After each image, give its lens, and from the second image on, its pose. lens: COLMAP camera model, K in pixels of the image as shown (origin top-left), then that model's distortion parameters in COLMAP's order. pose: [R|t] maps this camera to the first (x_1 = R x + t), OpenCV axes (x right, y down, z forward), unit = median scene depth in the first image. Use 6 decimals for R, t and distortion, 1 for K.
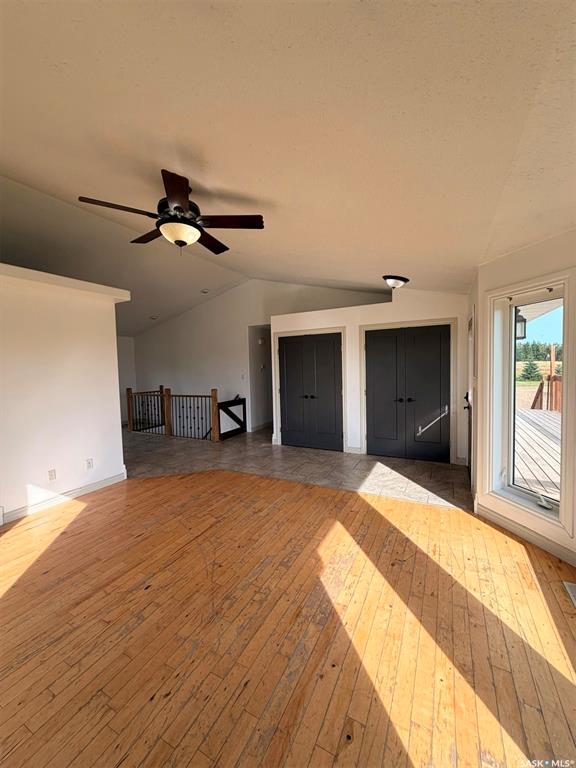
lens RADIAL K [[306.5, 0, 283.9], [0, 306.5, 384.3], [0, 0, 1]] dist [-0.002175, -0.000057]
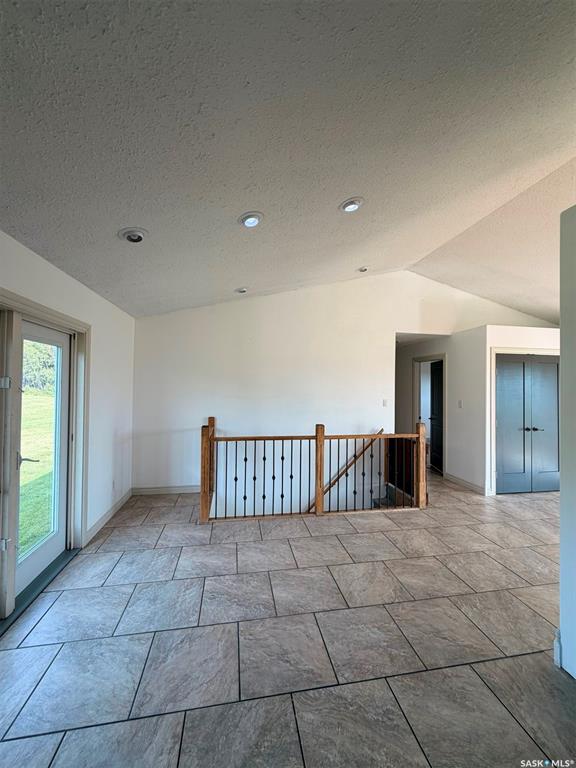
lens RADIAL K [[306.5, 0, 291.3], [0, 306.5, 379.1], [0, 0, 1]] dist [-0.002175, -0.000057]
pose [[0.783487, 0.047951, 0.619555, -0.681964], [0.003420, 0.996670, -0.081463, -0.026394], [-0.621398, 0.065945, 0.780715, 0.577635]]
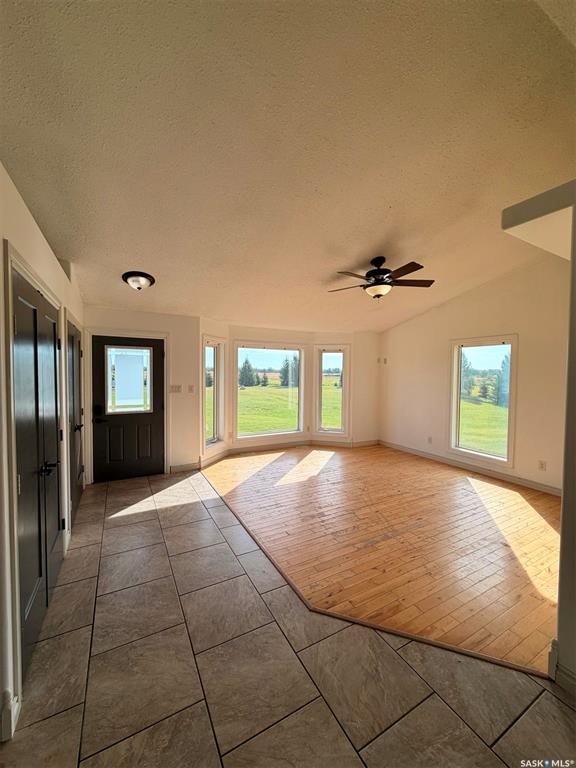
lens RADIAL K [[306.5, 0, 288.6], [0, 306.5, 382.7], [0, 0, 1]] dist [-0.002175, -0.000057]
pose [[-0.842237, -0.006721, 0.539066, -0.470530], [0.042785, 0.995935, 0.079265, -0.103476], [-0.537407, 0.089824, -0.838525, 1.535446]]
